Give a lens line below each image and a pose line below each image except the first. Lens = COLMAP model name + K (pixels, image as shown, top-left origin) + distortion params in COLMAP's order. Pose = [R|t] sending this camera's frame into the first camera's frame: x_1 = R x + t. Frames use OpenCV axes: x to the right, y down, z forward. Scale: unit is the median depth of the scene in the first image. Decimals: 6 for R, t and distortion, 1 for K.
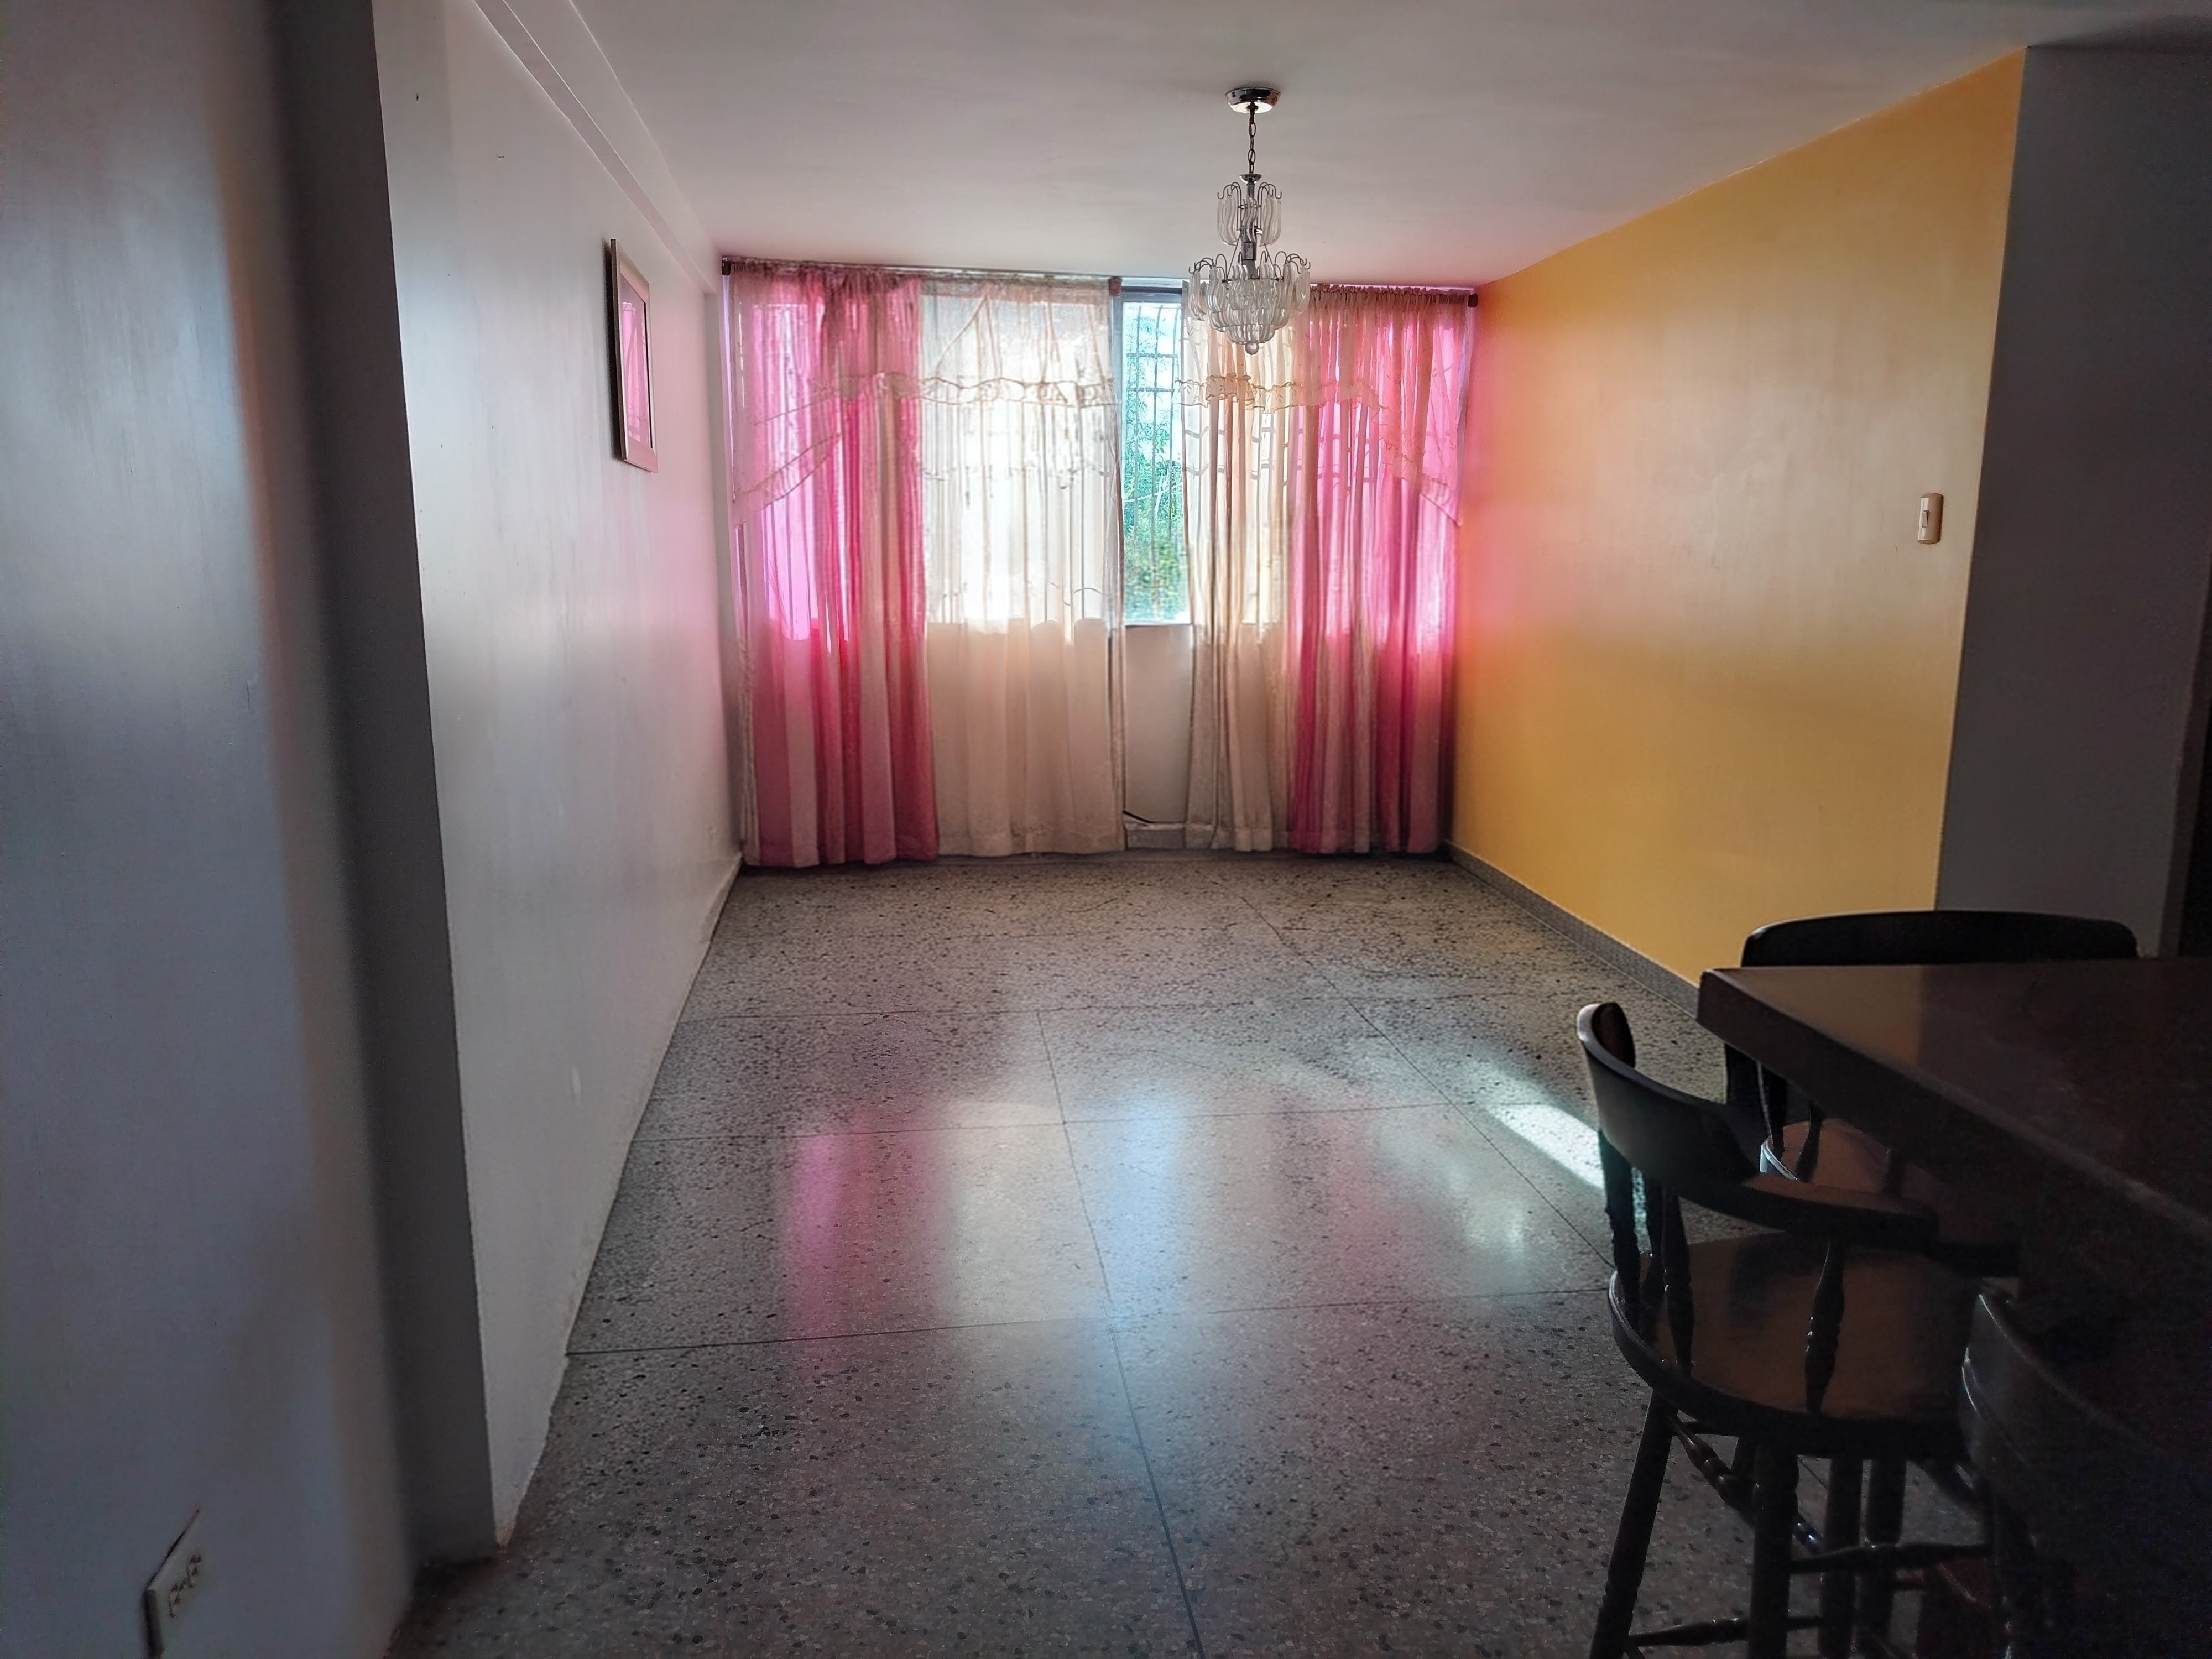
lens RADIAL K [[1527.3, 0, 1104.2], [0, 1527.3, 815.7], [0, 0, 1]] dist [0.034454, -0.031992]
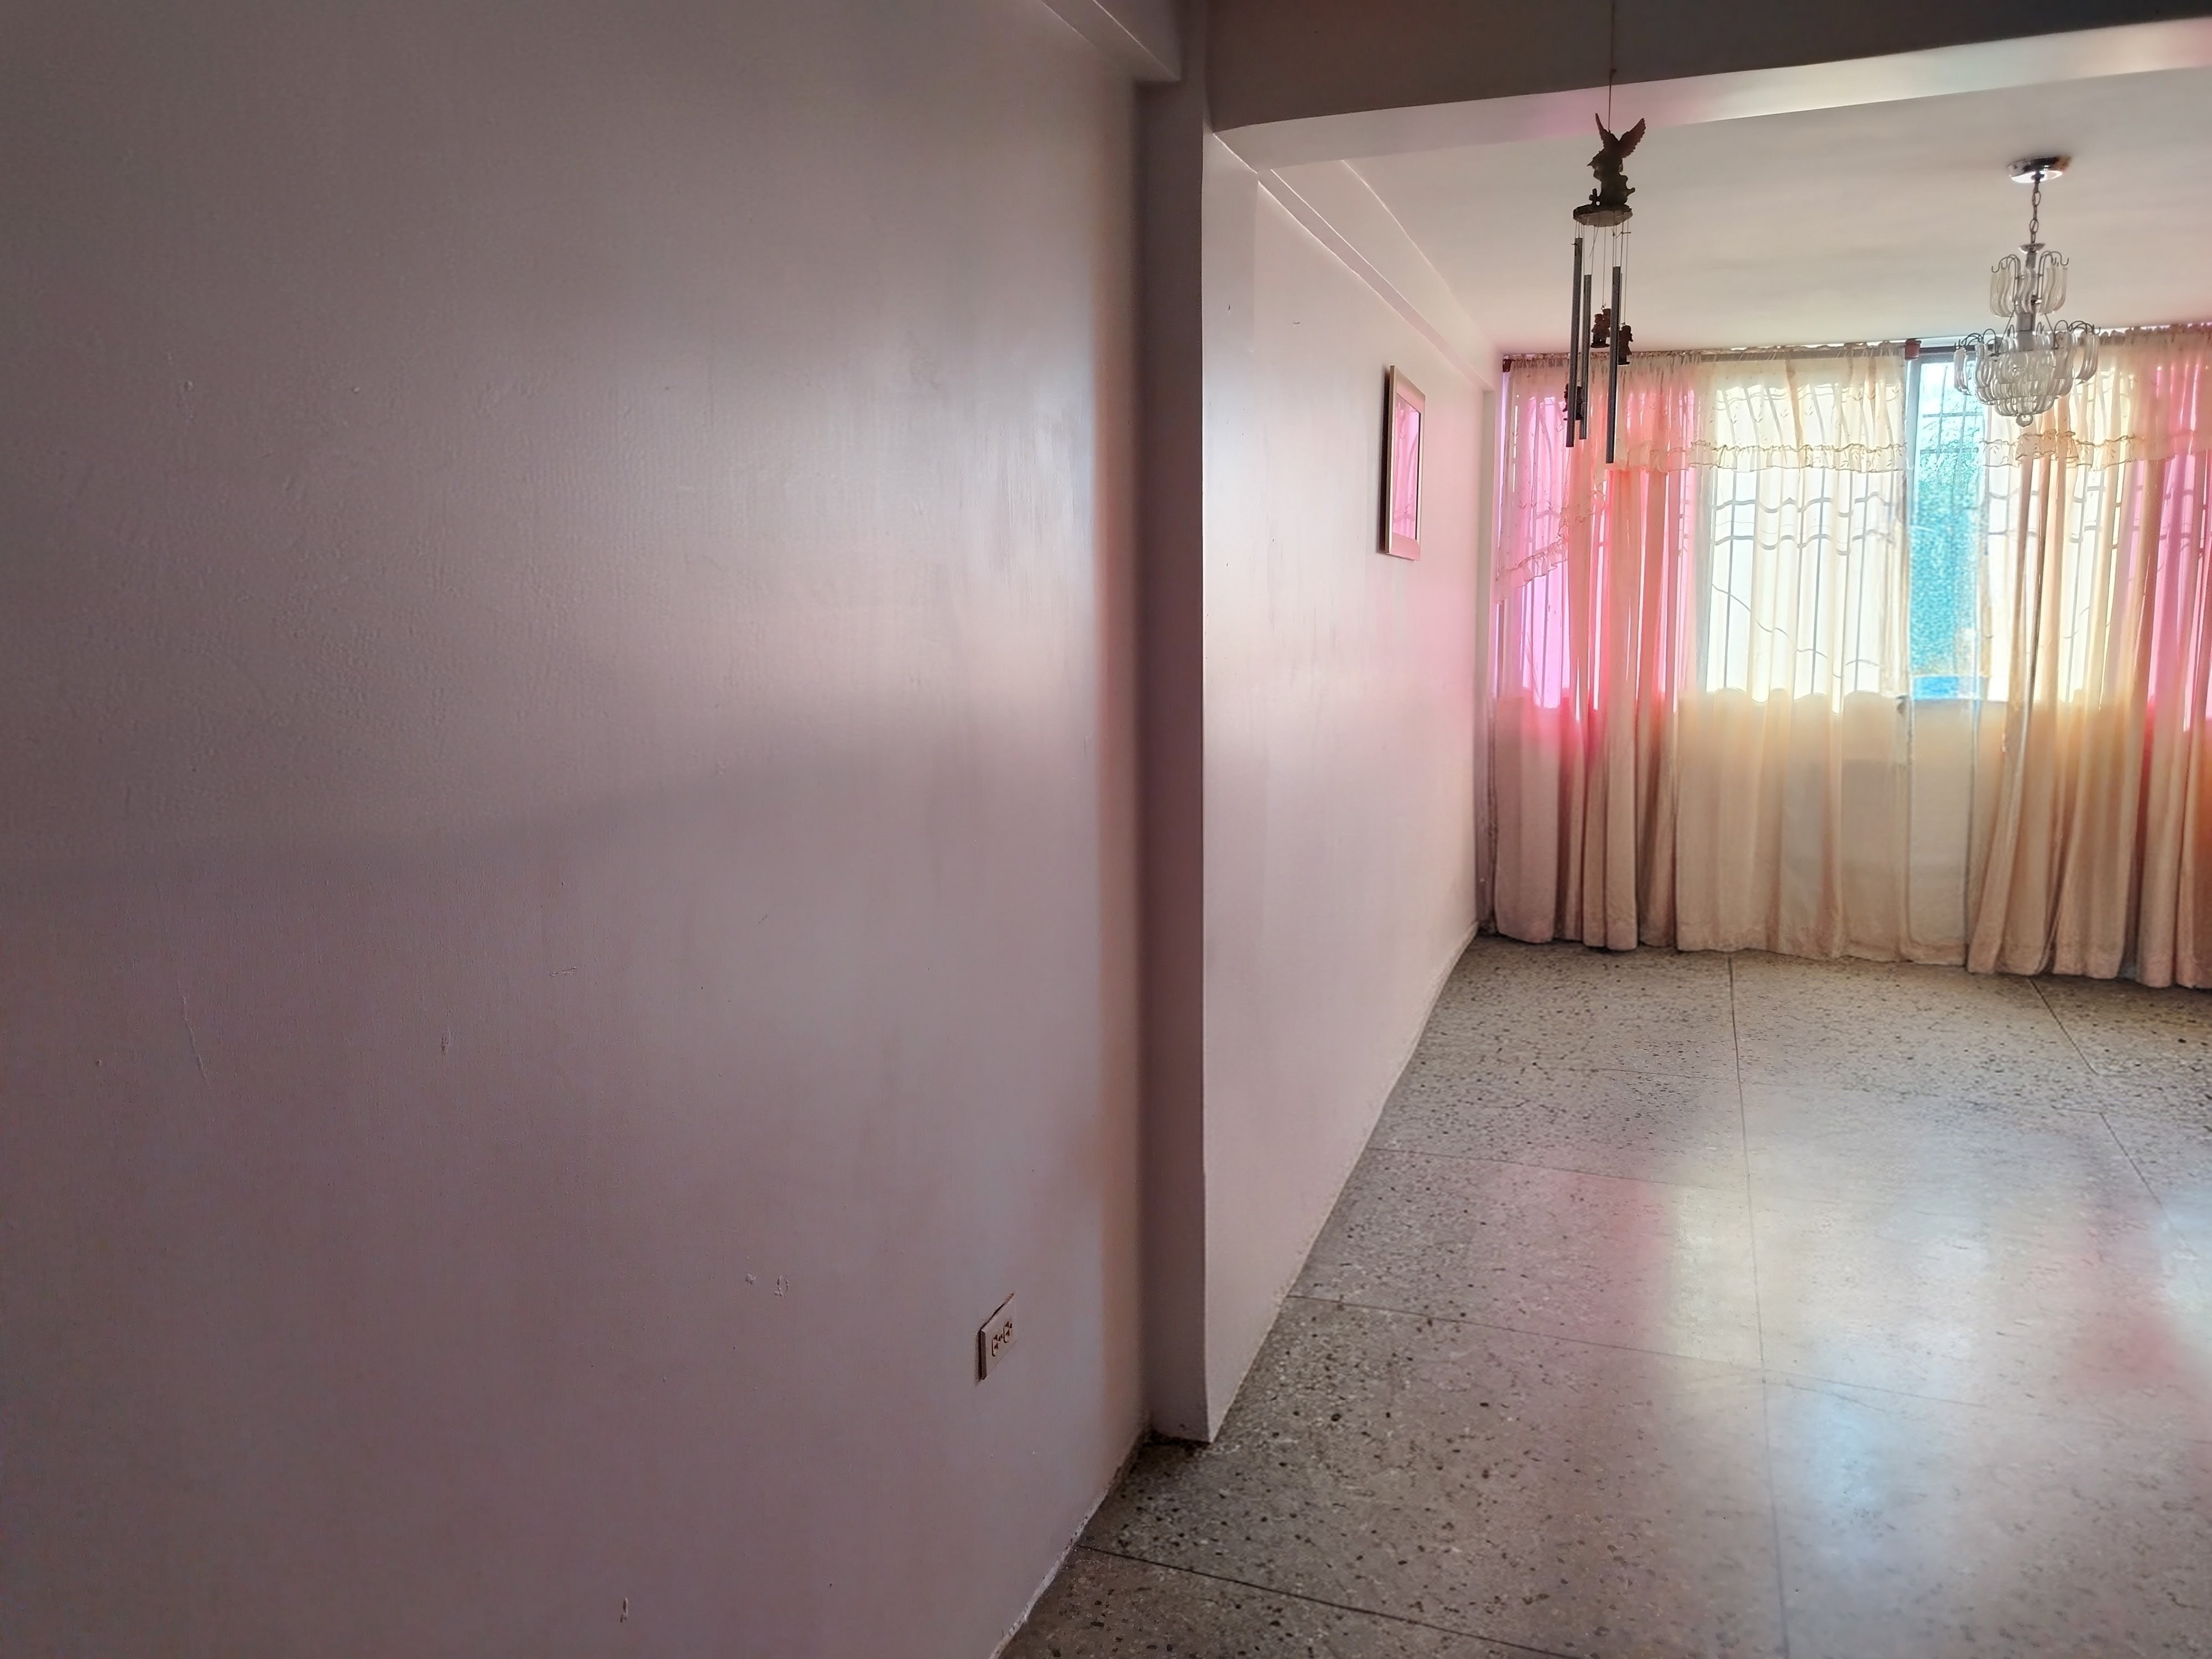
lens RADIAL K [[1527.3, 0, 1122.4], [0, 1527.3, 806.7], [0, 0, 1]] dist [0.034454, -0.031992]
pose [[0.881703, 0.054609, -0.468634, 0.041694], [-0.076209, 0.996720, -0.027237, 0.004495], [0.465609, 0.059729, 0.882973, -0.068607]]
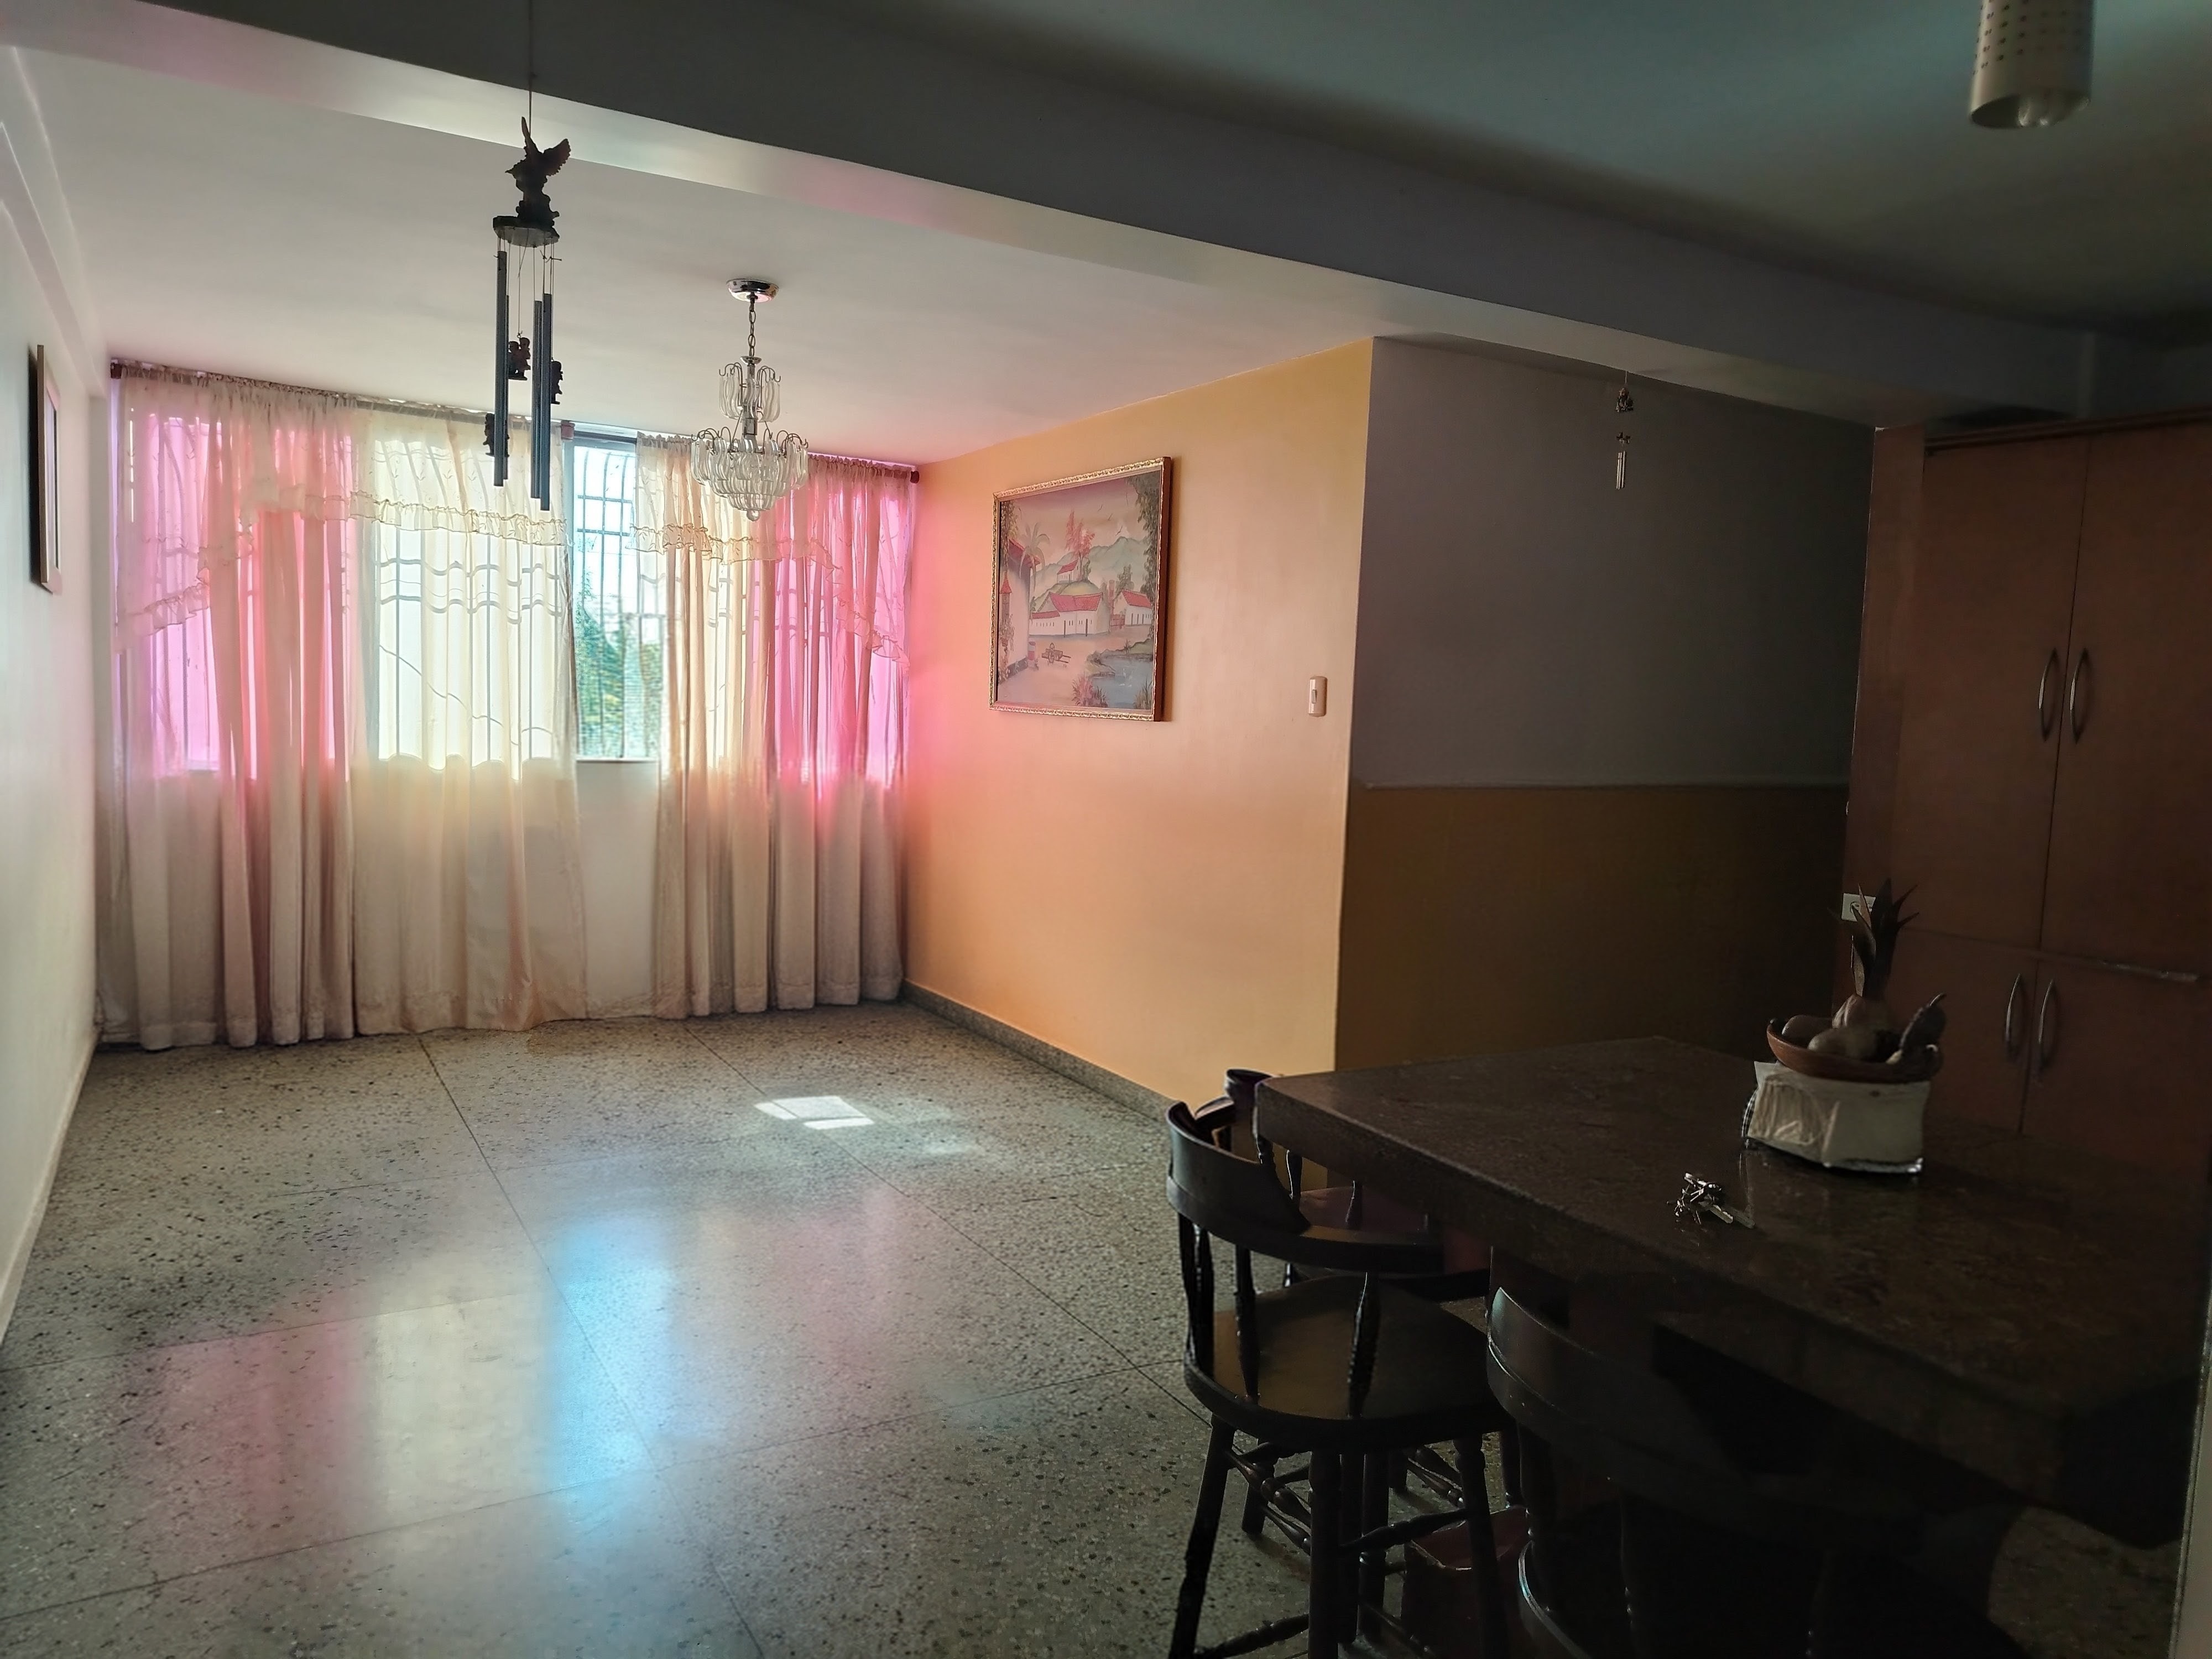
lens RADIAL K [[1527.3, 0, 1096.7], [0, 1527.3, 812.1], [0, 0, 1]] dist [0.034454, -0.031992]
pose [[0.926970, 0.002905, 0.375125, -0.053097], [0.031623, 0.995806, -0.085855, -0.001166], [-0.373801, 0.091448, 0.922990, -0.032246]]
